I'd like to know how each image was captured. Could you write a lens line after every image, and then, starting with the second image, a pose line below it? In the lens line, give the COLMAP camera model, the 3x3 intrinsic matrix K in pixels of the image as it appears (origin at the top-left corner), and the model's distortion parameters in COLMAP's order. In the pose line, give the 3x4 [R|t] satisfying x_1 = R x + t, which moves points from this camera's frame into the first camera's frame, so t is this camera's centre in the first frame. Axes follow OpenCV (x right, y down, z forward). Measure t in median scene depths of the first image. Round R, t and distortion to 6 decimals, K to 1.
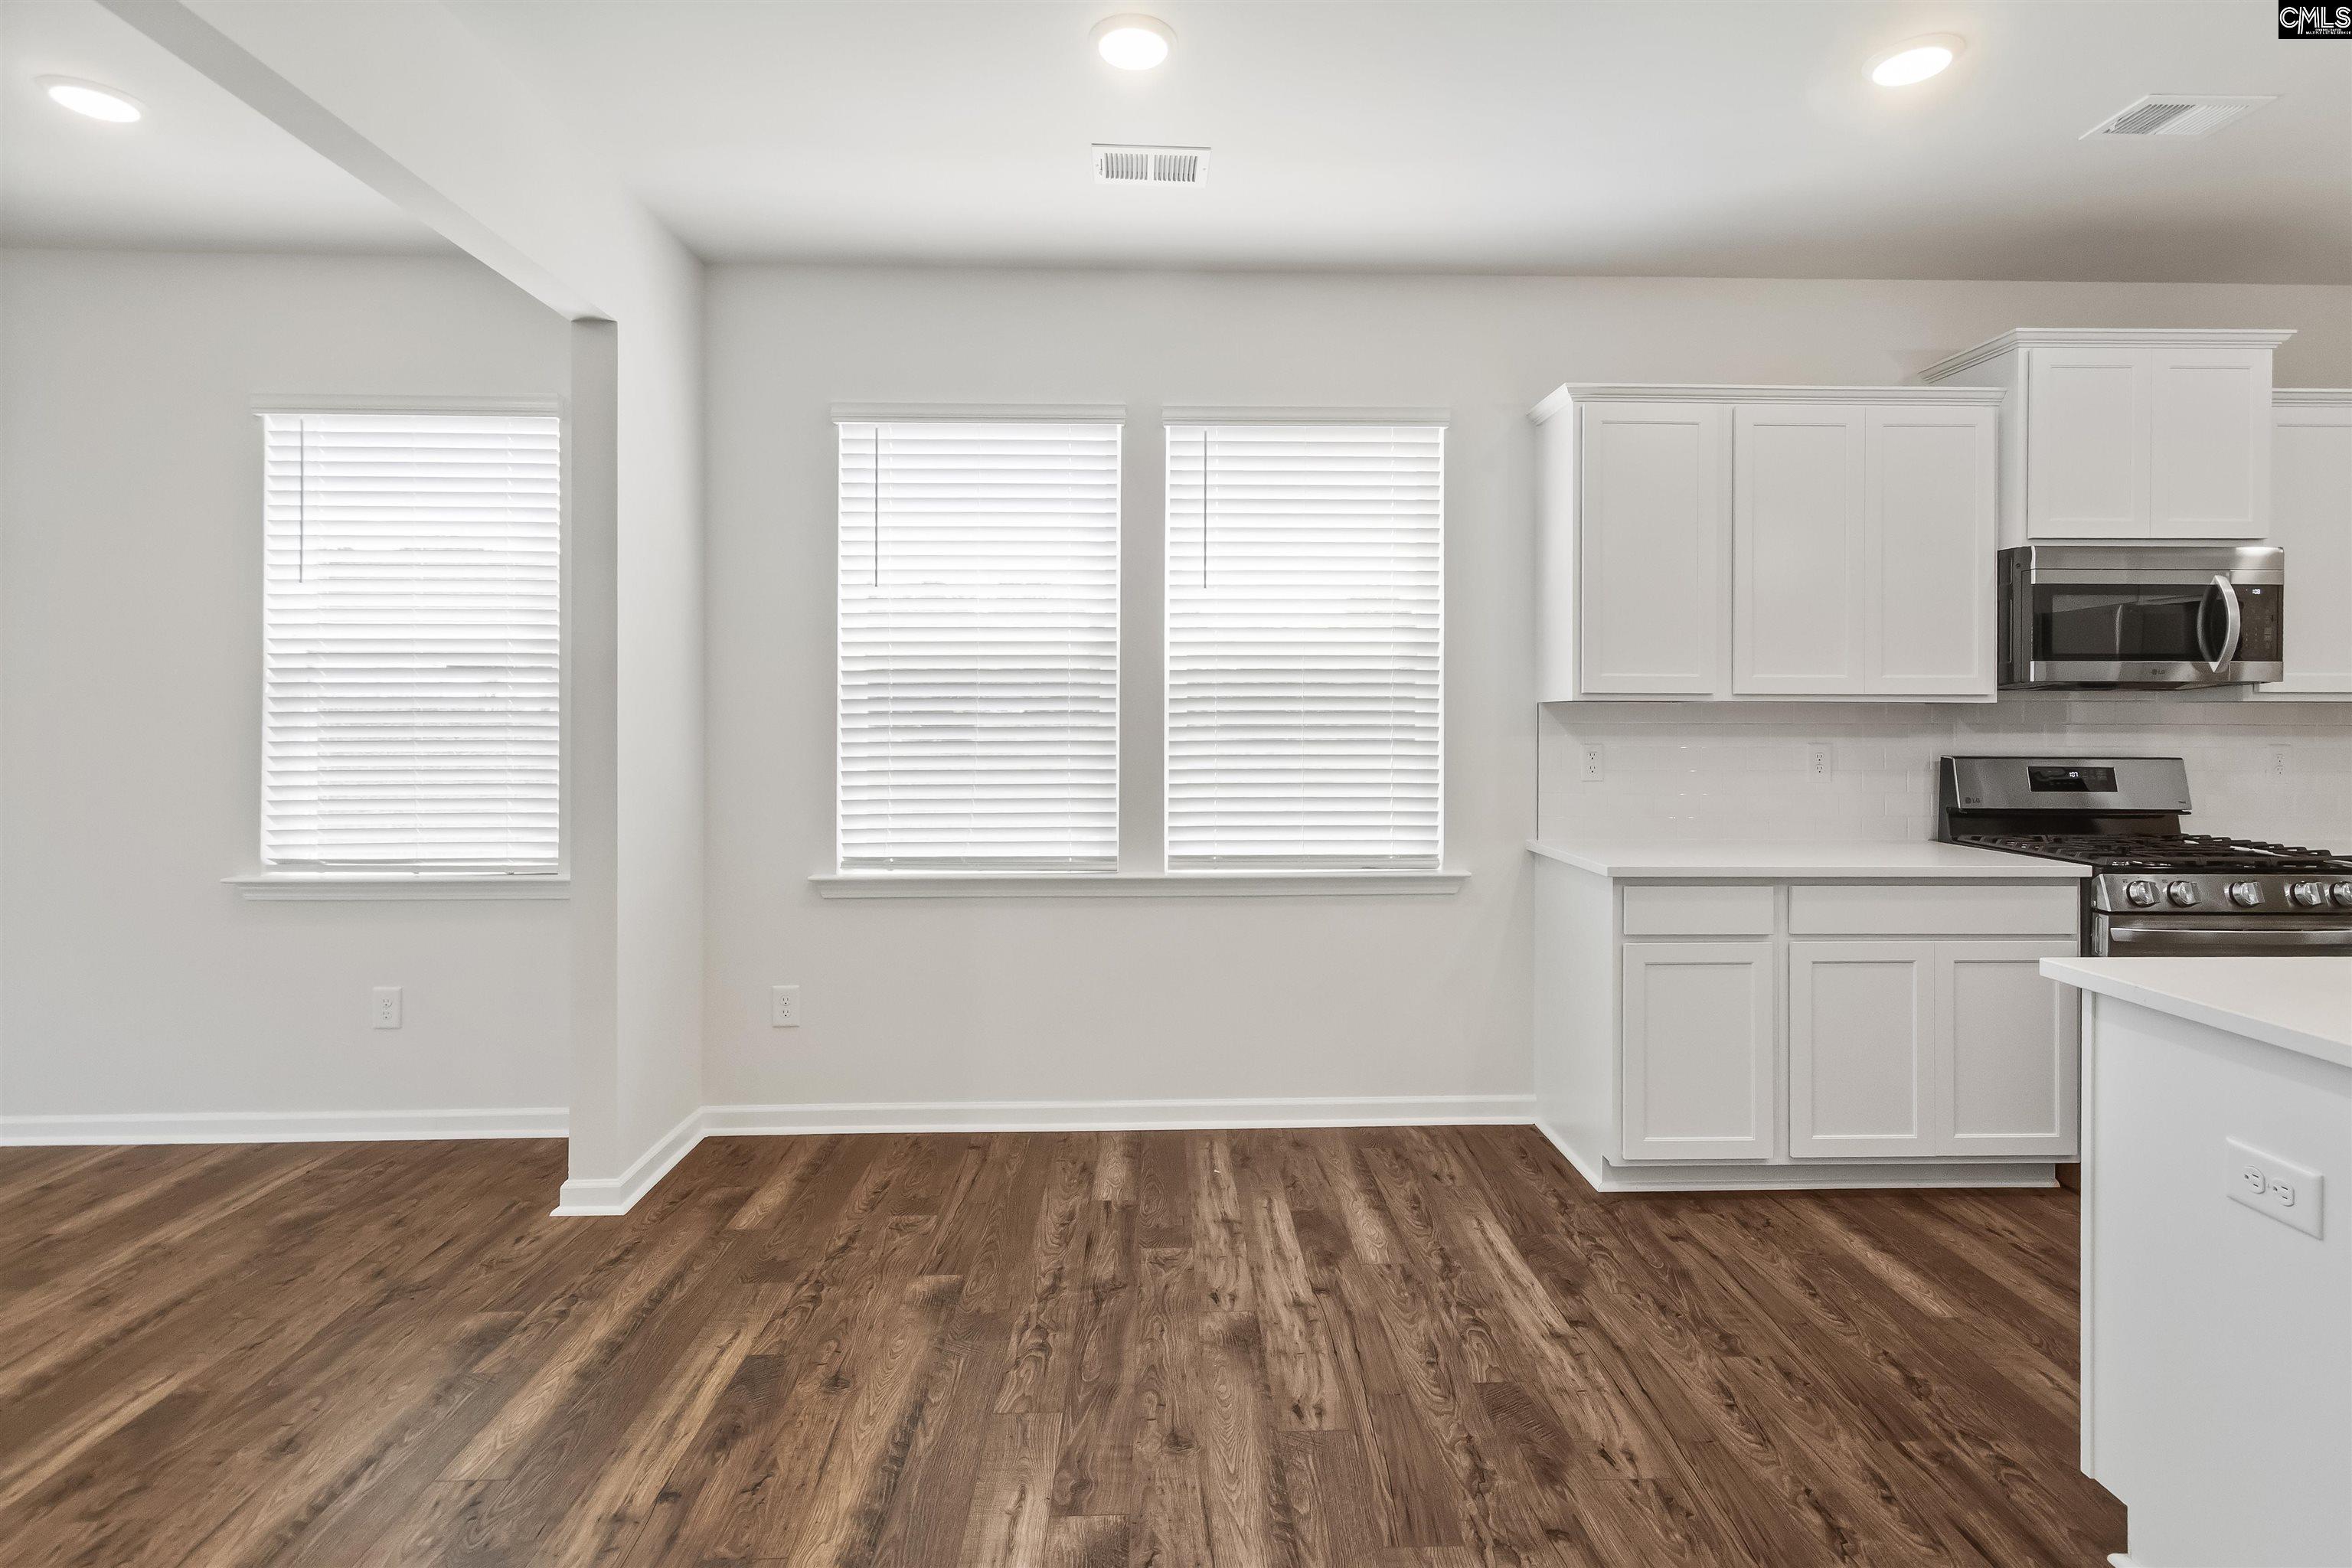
lens RADIAL K [[1105.7, 0, 1195.4], [0, 1105.7, 724.6], [0, 0, 1]] dist [0.005634, 0.002464]
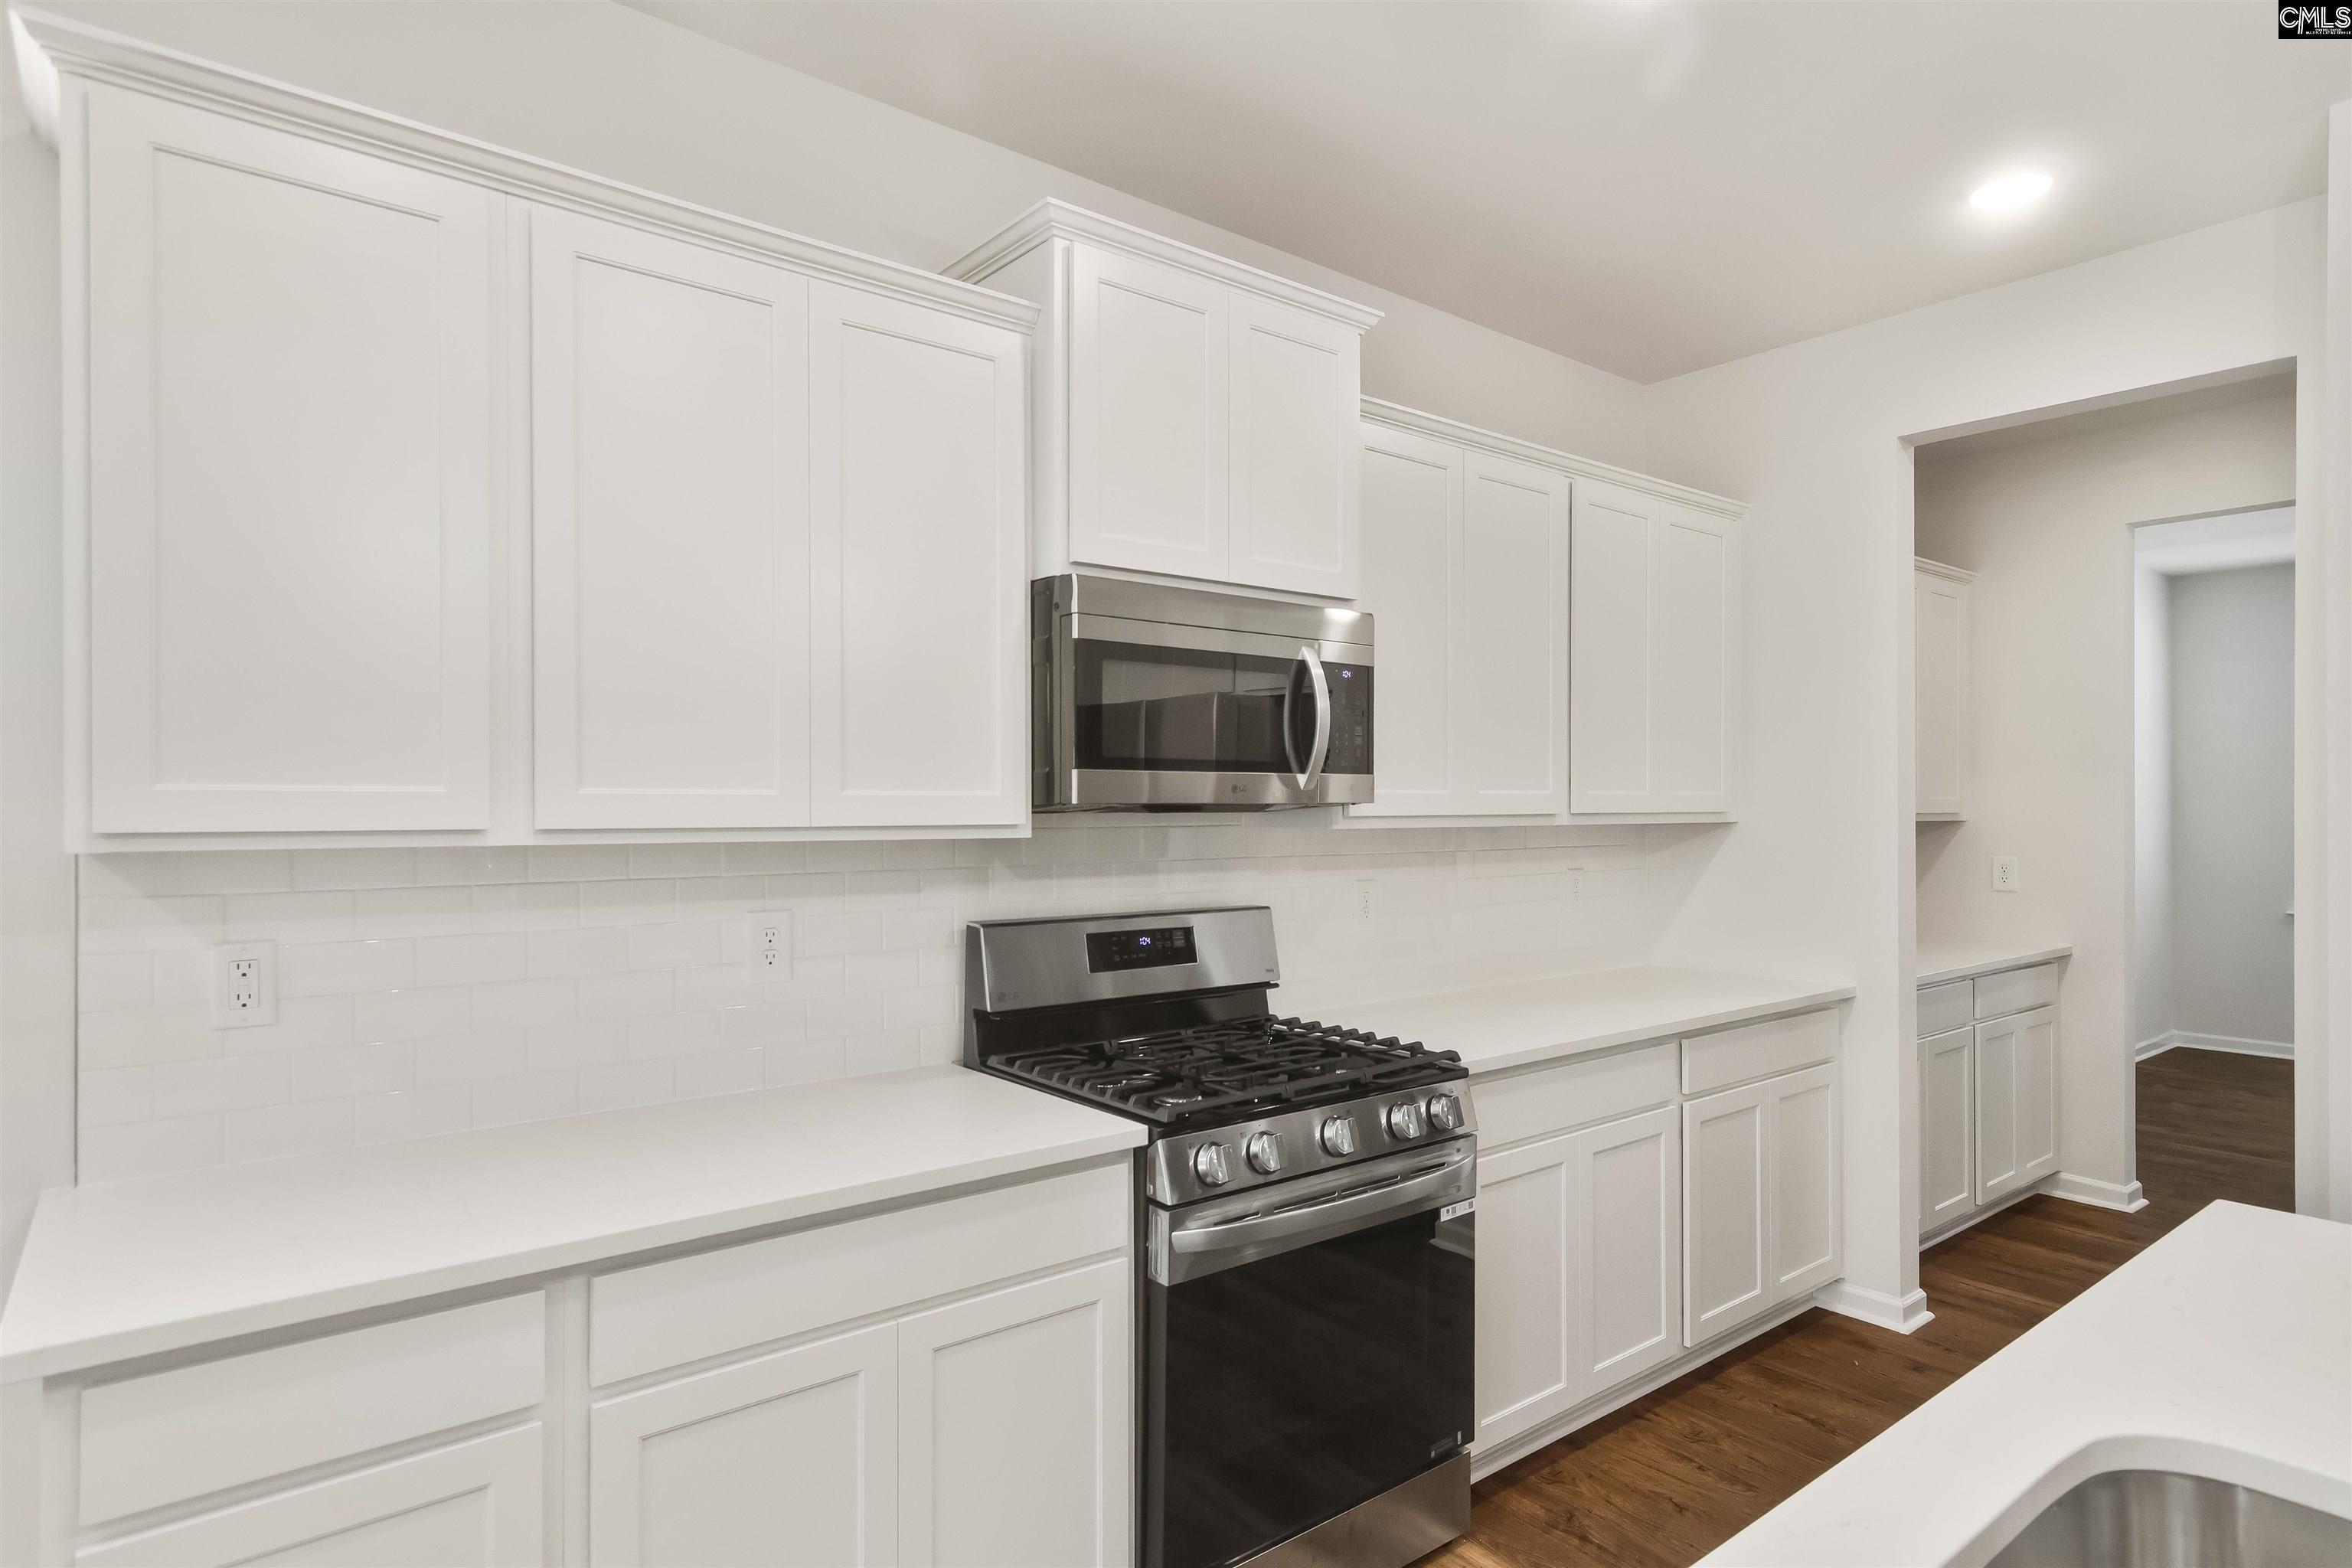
lens RADIAL K [[1284.3, 0, 1186.7], [0, 1284.3, 804.4], [0, 0, 1]] dist [0.003692, -0.001268]
pose [[0.799888, -0.002973, 0.600142, 0.392882], [0.005208, 0.999984, -0.001987, -0.036894], [-0.600127, 0.004715, 0.799891, 0.419952]]
